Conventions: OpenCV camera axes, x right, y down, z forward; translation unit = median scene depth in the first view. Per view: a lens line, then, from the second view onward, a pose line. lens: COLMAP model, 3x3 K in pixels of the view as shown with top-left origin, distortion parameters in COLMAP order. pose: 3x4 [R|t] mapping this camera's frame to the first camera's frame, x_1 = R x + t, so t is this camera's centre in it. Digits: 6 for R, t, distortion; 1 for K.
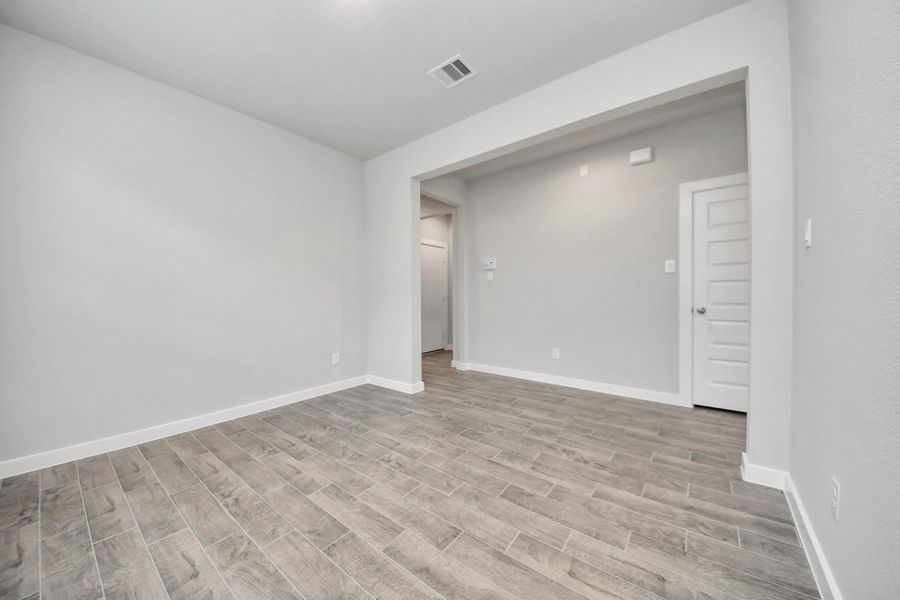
lens RADIAL K [[328.9, 0, 443.8], [0, 328.9, 294.4], [0, 0, 1]] dist [-0.016836, -0.000673]
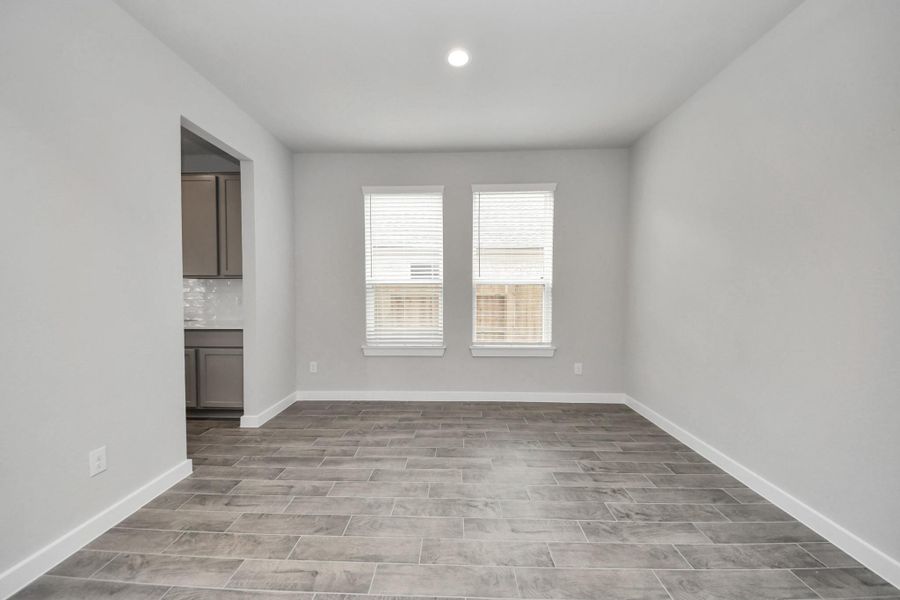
lens RADIAL K [[328.9, 0, 449.0], [0, 328.9, 295.4], [0, 0, 1]] dist [-0.016836, -0.000673]
pose [[-0.804115, 0.016175, -0.594254, 0.497231], [0.007943, 0.999833, 0.016467, -0.077845], [0.594421, 0.008521, -0.804109, 1.927475]]
